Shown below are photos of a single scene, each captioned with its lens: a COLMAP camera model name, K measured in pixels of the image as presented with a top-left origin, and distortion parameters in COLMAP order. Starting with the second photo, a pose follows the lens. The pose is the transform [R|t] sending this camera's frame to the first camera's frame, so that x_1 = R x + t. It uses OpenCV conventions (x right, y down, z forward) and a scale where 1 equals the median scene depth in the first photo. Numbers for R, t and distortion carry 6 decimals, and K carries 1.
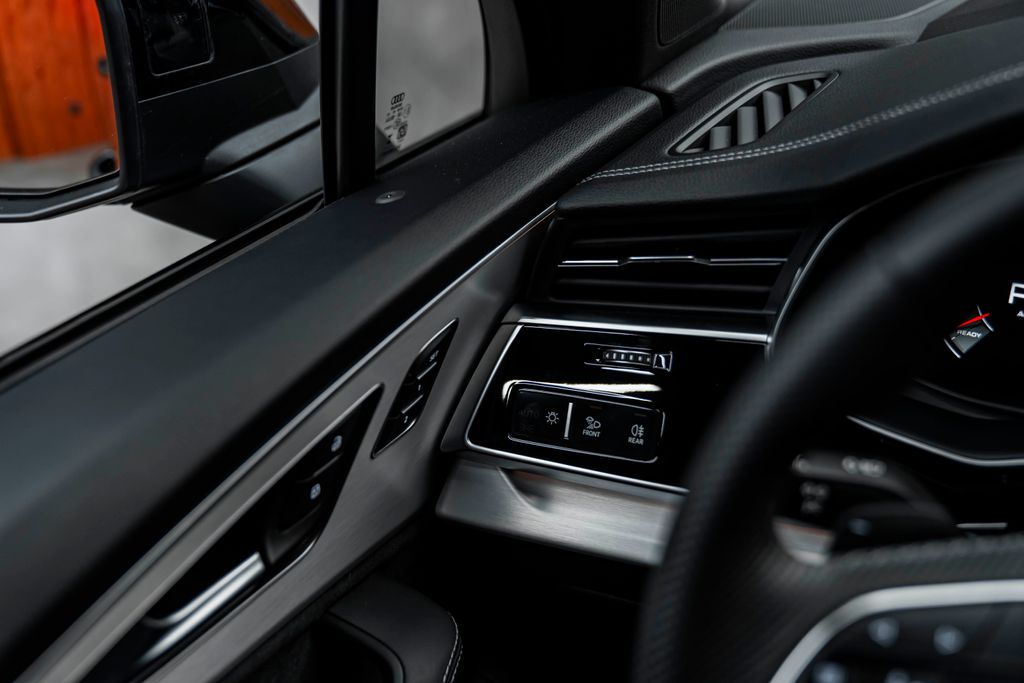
lens RADIAL K [[1153.8, 0, 507.0], [0, 1153.8, 336.6], [0, 0, 1]] dist [0.008589, 0.000000]
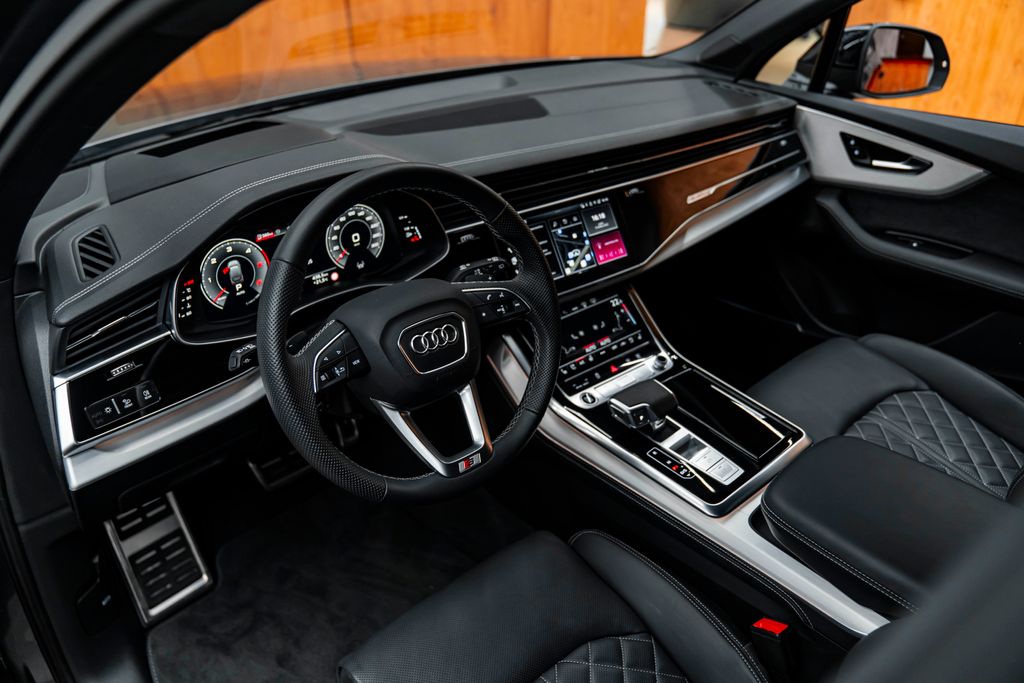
lens RADIAL K [[766.4, 0, 508.7], [0, 766.4, 345.0], [0, 0, 1]] dist [-0.029337, 0.001811]
pose [[0.400168, -0.451356, 0.797586, -0.755856], [0.444760, 0.856594, 0.261603, -0.075065], [-0.801283, 0.250049, 0.543526, -0.418900]]
